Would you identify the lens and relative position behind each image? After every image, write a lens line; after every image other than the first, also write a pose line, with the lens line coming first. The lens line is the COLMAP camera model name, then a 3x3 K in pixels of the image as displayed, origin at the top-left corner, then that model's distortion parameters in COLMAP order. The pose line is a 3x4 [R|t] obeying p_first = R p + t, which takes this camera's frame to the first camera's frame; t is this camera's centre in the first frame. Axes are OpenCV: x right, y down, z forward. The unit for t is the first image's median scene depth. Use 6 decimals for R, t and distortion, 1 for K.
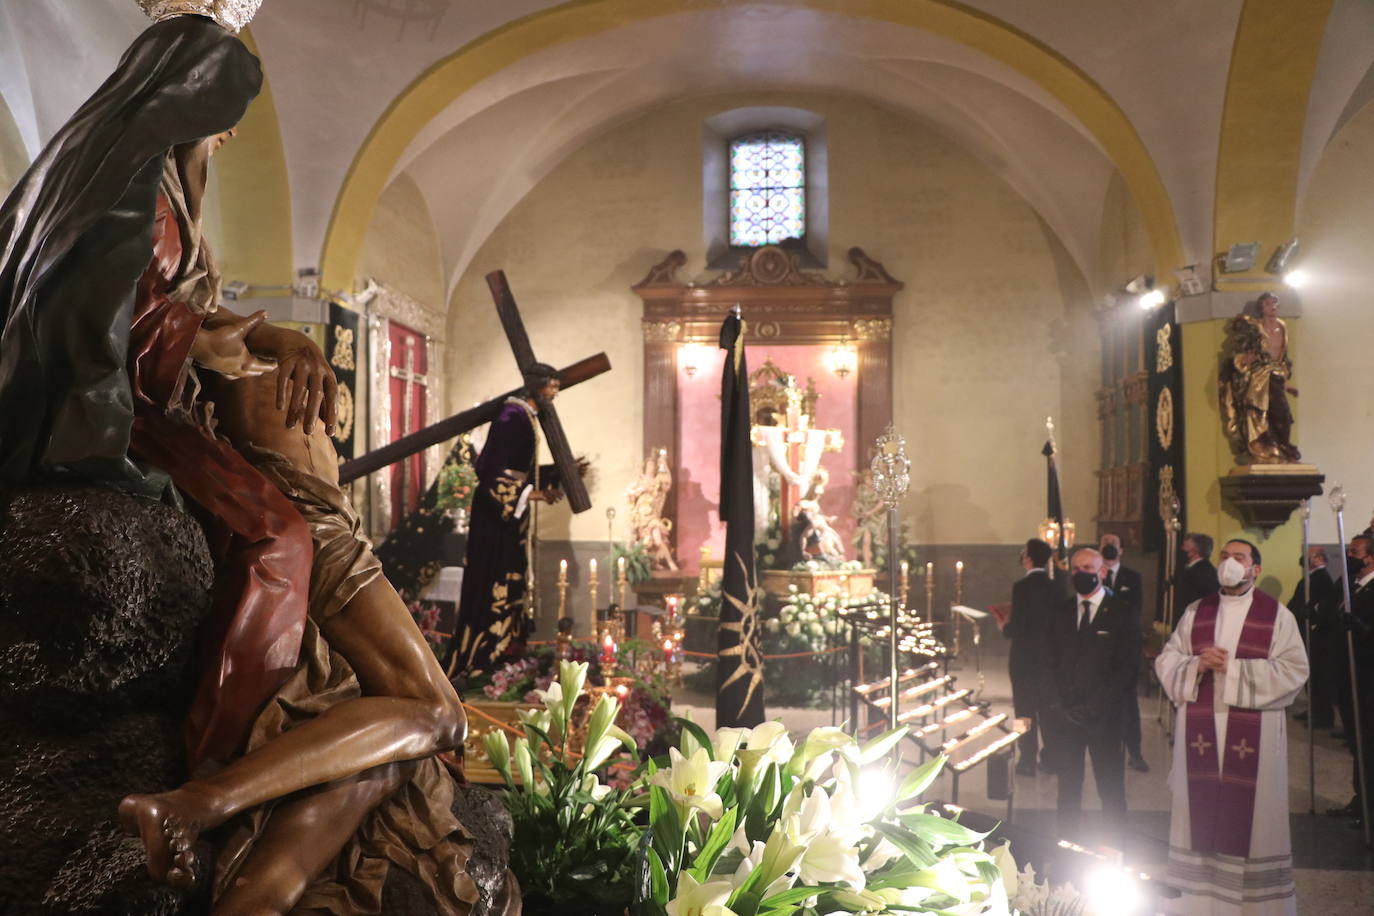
lens RADIAL K [[1128.6, 0, 677.8], [0, 1128.6, 484.2], [0, 0, 1]] dist [-0.144721, 0.047499]
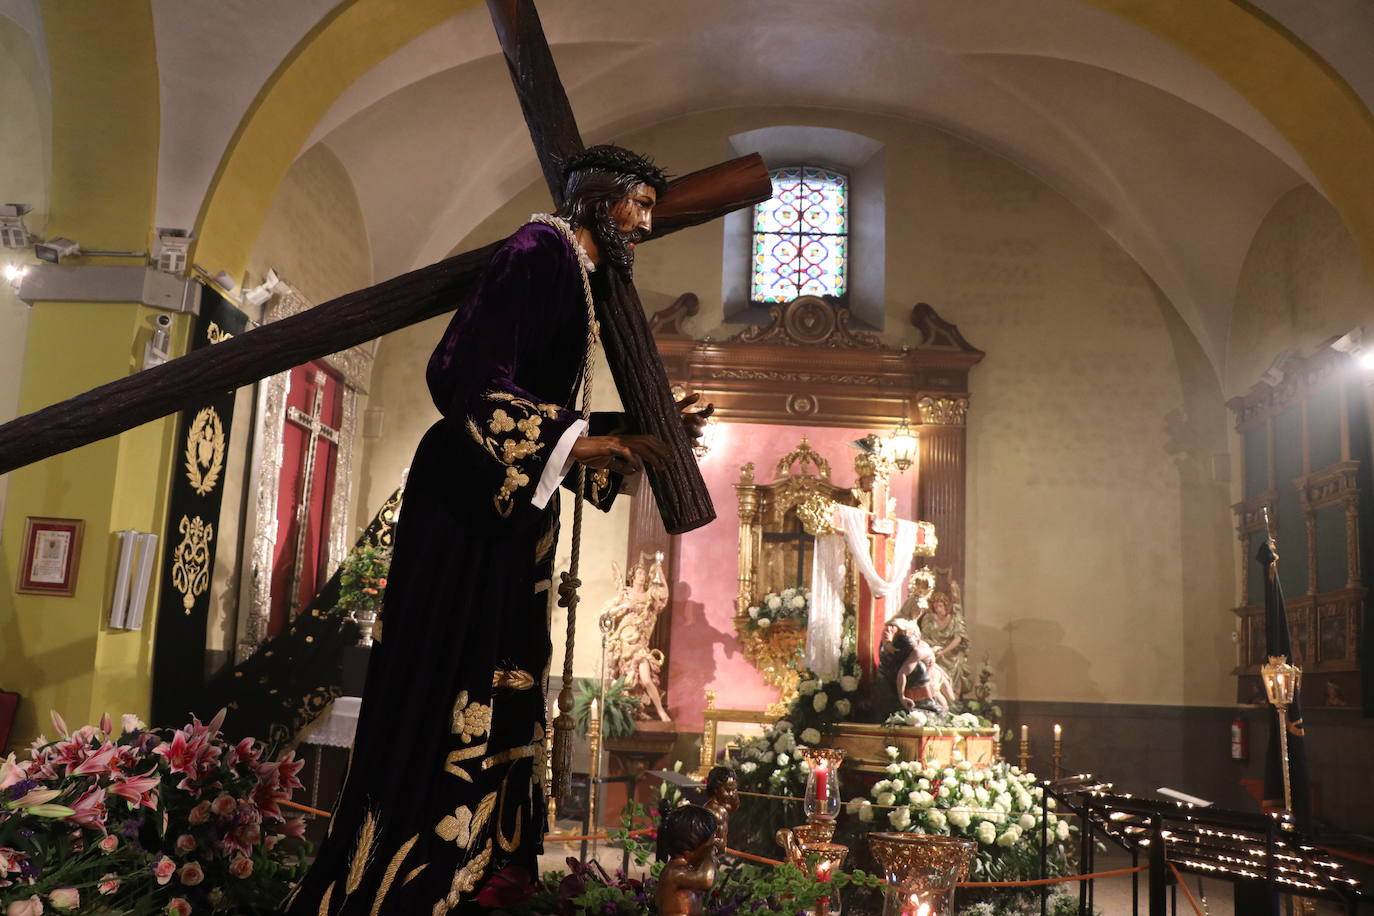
lens RADIAL K [[1132.3, 0, 676.2], [0, 1132.3, 475.5], [0, 0, 1]] dist [-0.156887, 0.147155]
pose [[0.996091, 0.060516, 0.064353, -0.055943], [-0.050170, 0.987147, -0.151735, 0.032350], [-0.072708, 0.147914, 0.986324, 0.293450]]
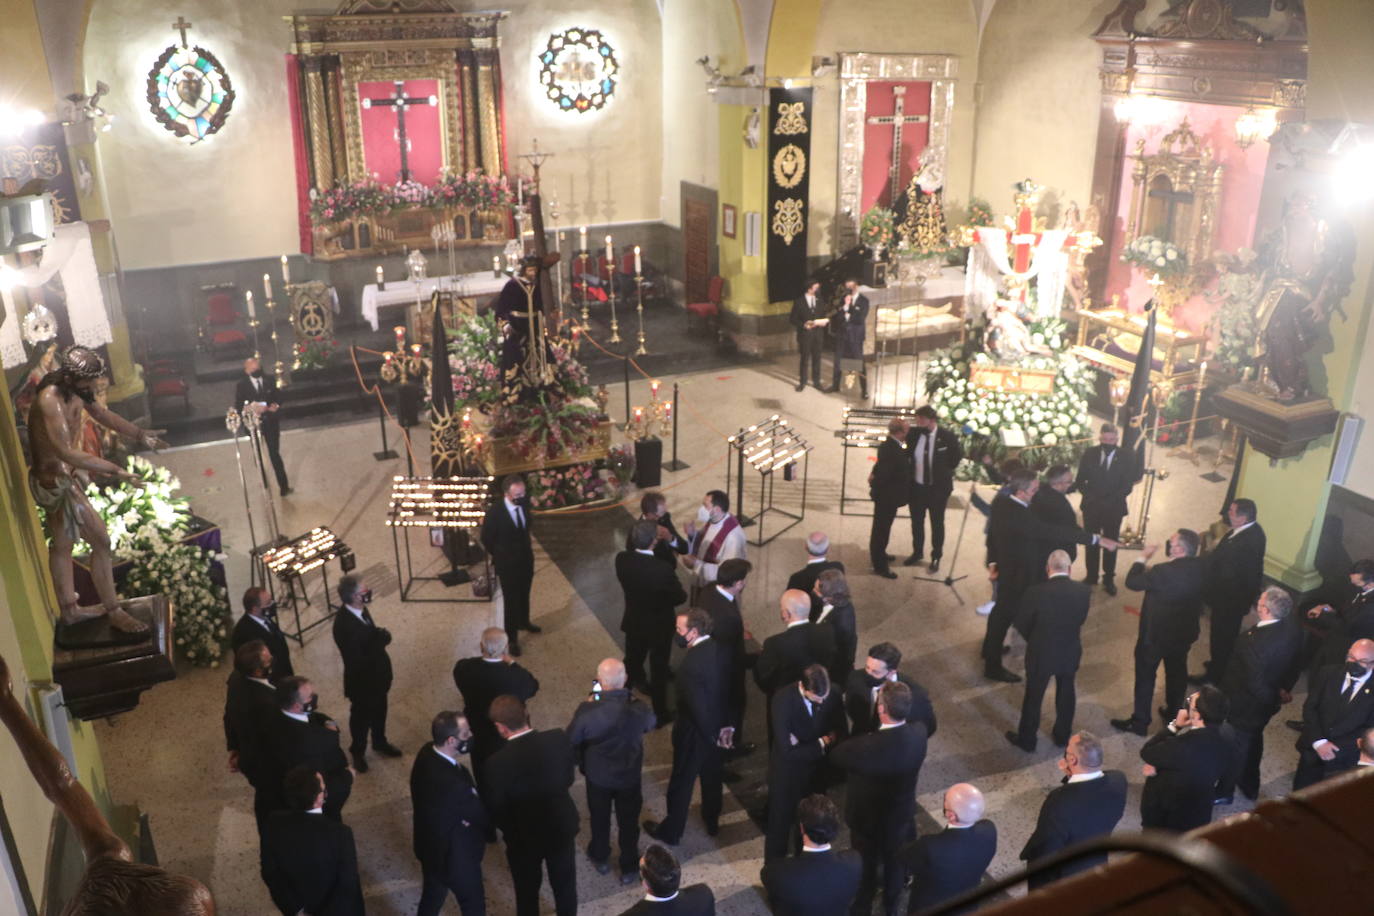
lens RADIAL K [[1124.3, 0, 666.5], [0, 1124.3, 470.2], [0, 0, 1]] dist [-0.179812, 0.142323]
pose [[0.519623, 0.312772, -0.795089, 0.738599], [0.039177, 0.920884, 0.387862, -0.229086], [0.853497, -0.232691, 0.466259, 0.129084]]
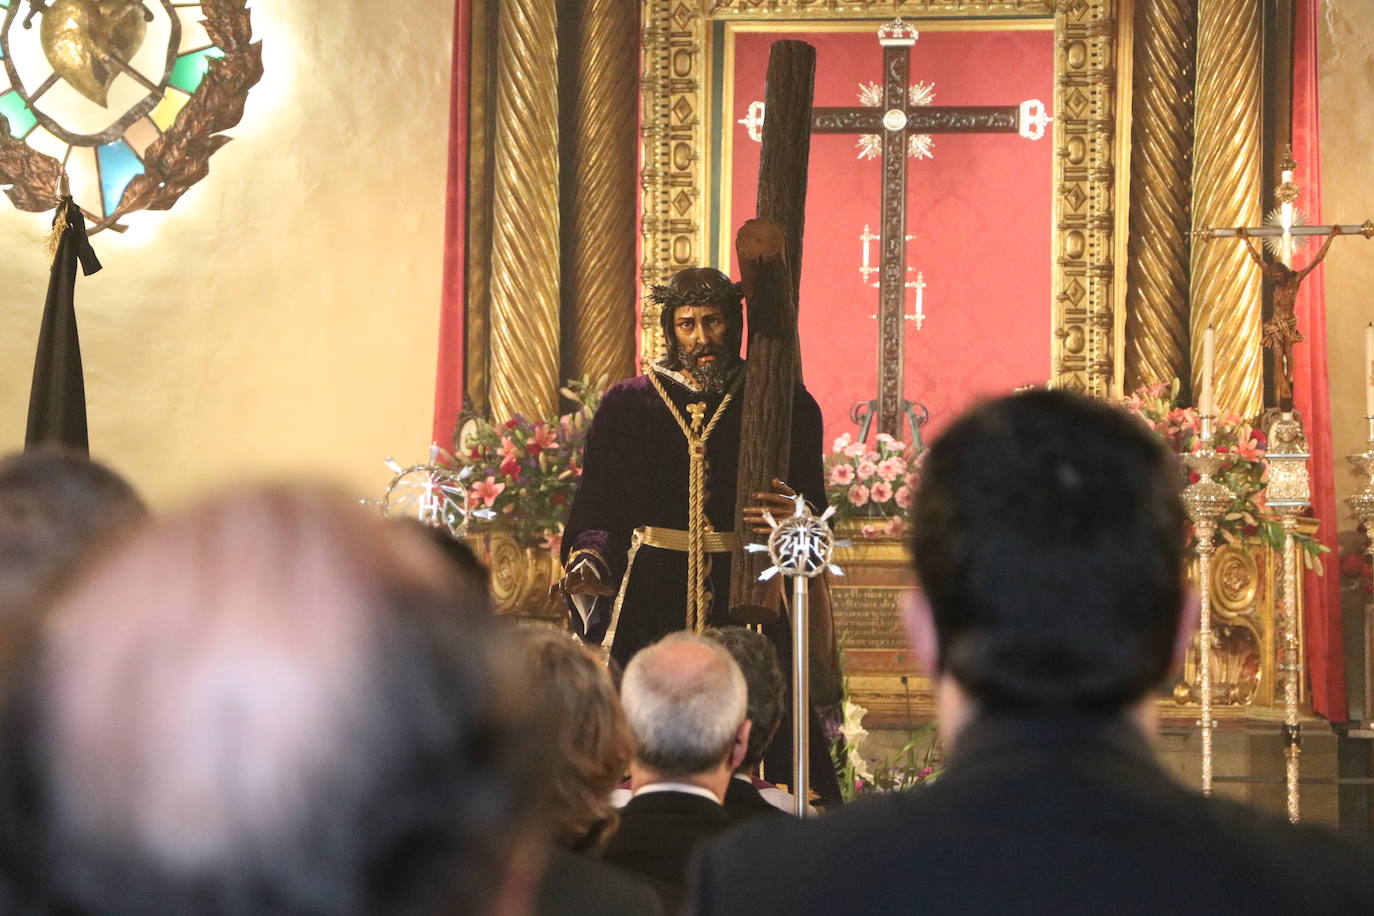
lens RADIAL K [[5037.2, 0, 682.8], [0, 5037.2, 494.5], [0, 0, 1]] dist [0.950023, 0.000000]
pose [[0.031692, -0.058693, -0.997773, 0.843906], [0.023488, 0.998042, -0.057963, 0.042481], [0.999222, -0.021599, 0.033009, 0.447133]]
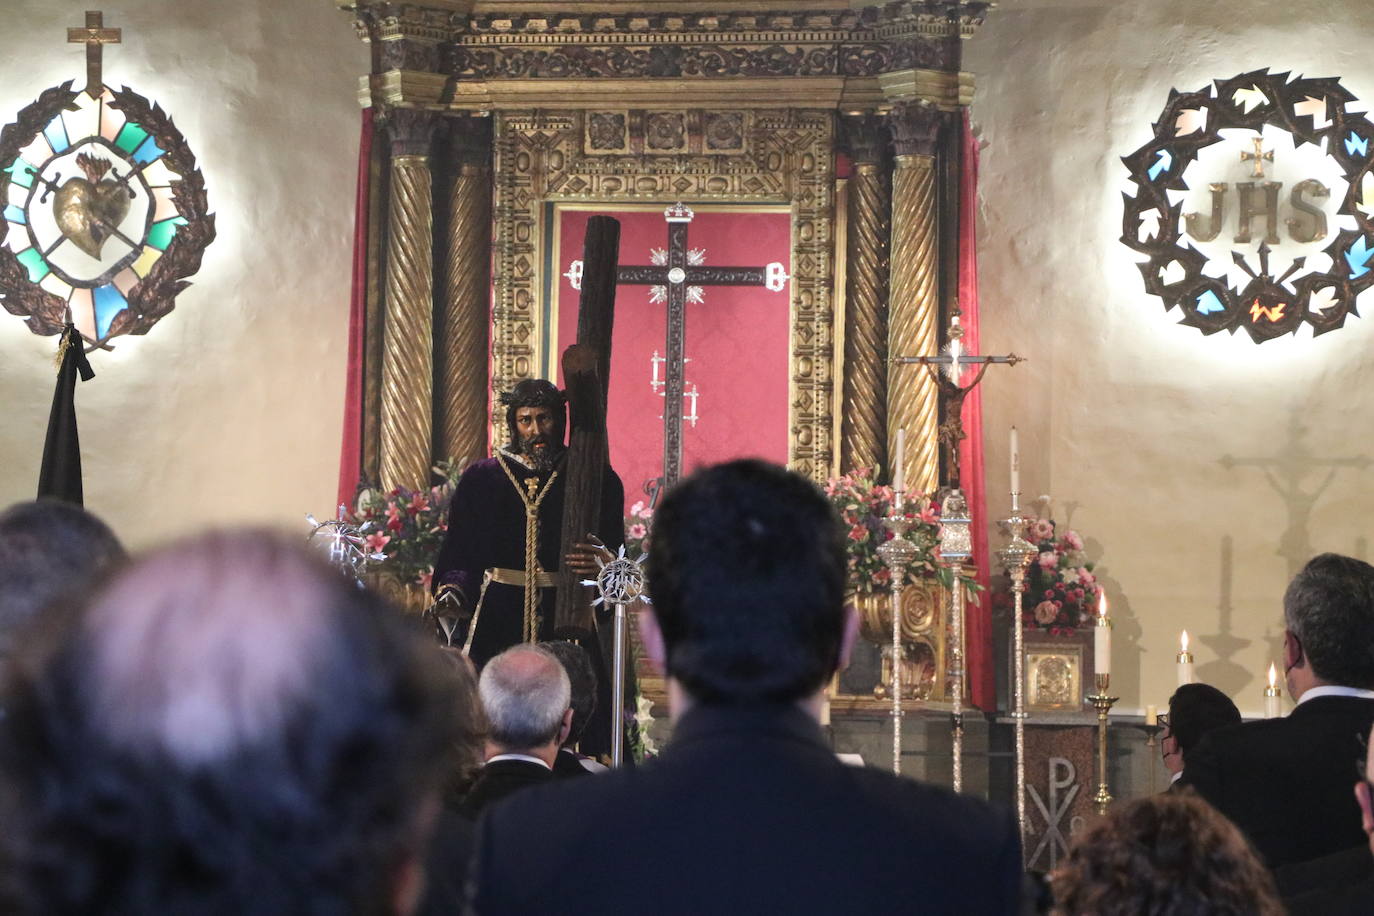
lens RADIAL K [[3657.0, 0, 675.8], [0, 3657.0, 490.4], [0, 0, 1]] dist [0.522627, 0.000000]
pose [[0.074498, -0.073569, -0.994504, 0.839562], [0.018404, 0.997207, -0.072391, 0.042591], [0.997051, -0.012910, 0.075644, 0.446919]]
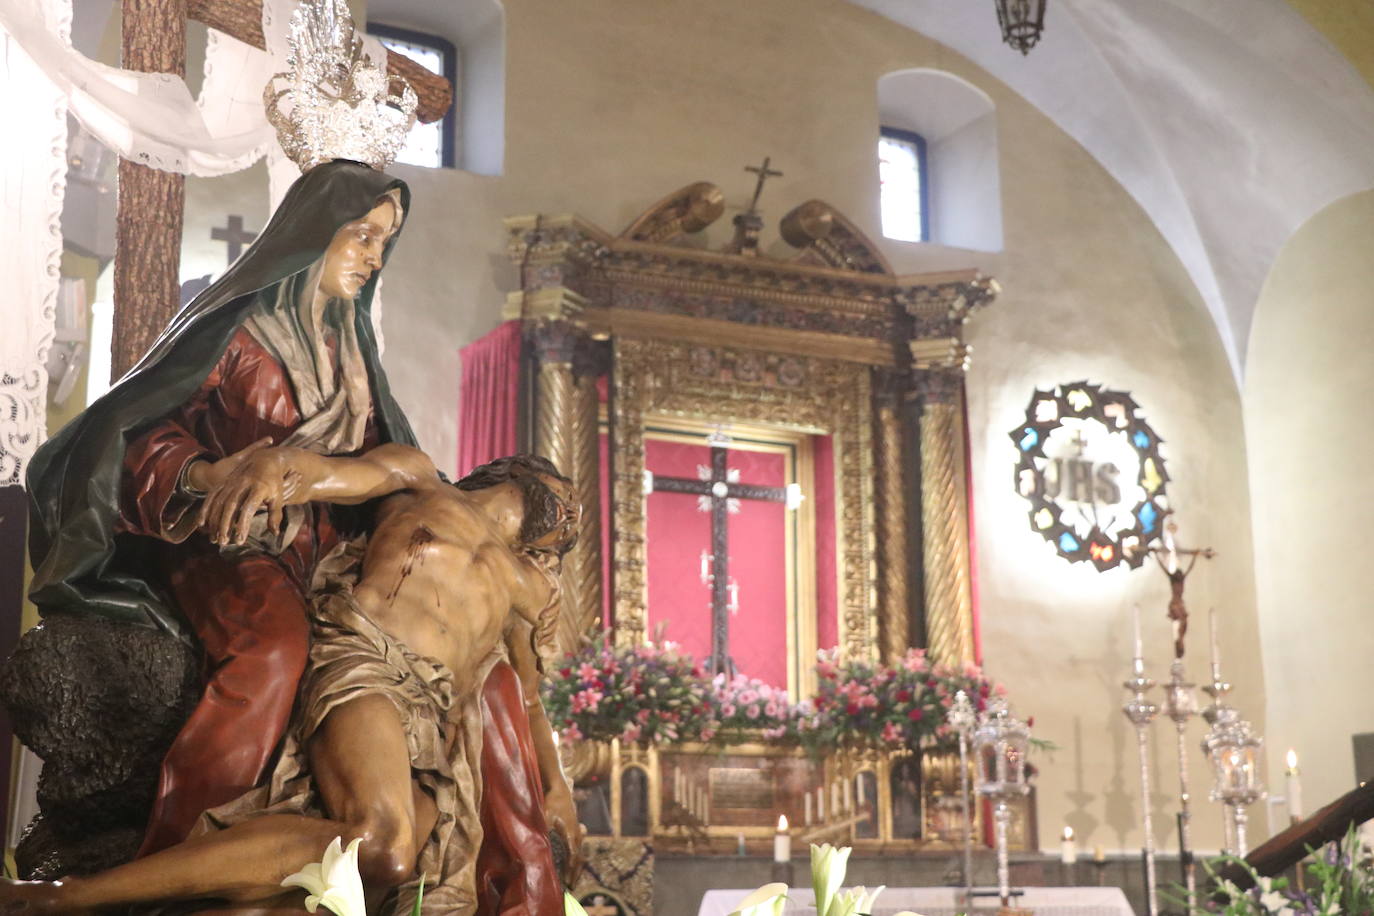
lens RADIAL K [[1883.6, 0, 682.5], [0, 1883.6, 477.9], [0, 0, 1]] dist [0.076983, 0.000000]
pose [[0.573044, -0.185249, -0.798312, 0.131766], [0.039295, 0.979207, -0.199020, 0.026787], [0.818582, 0.082678, 0.568409, 0.040055]]
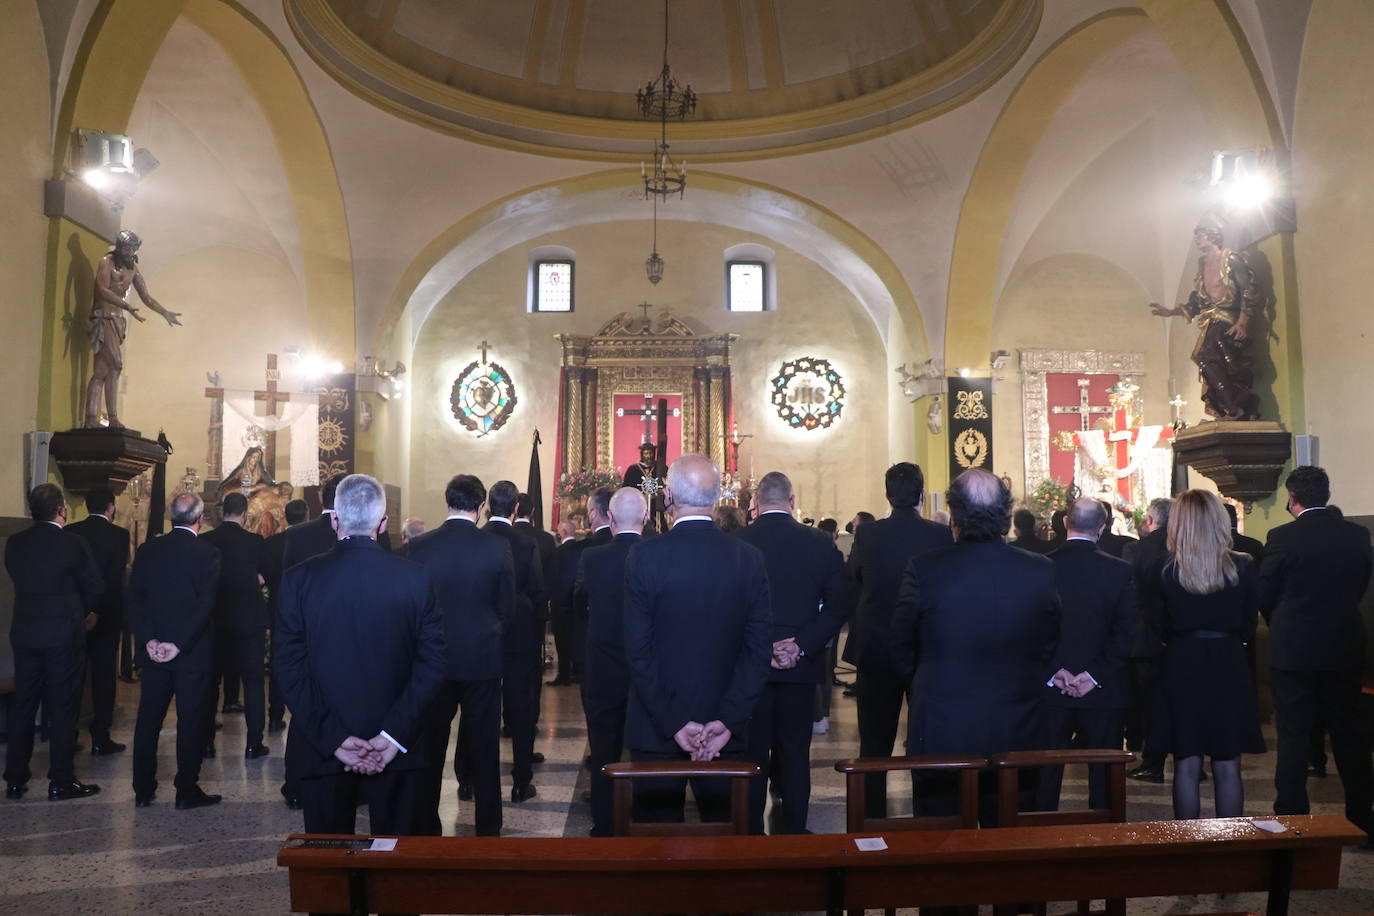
lens RADIAL K [[1132.3, 0, 685.9], [0, 1132.3, 479.9], [0, 0, 1]] dist [-0.156887, 0.147155]
pose [[0.172120, -0.069289, -0.982636, 0.967817], [0.035276, 0.997317, -0.064145, 0.051458], [0.984444, -0.023622, 0.174102, 0.333136]]
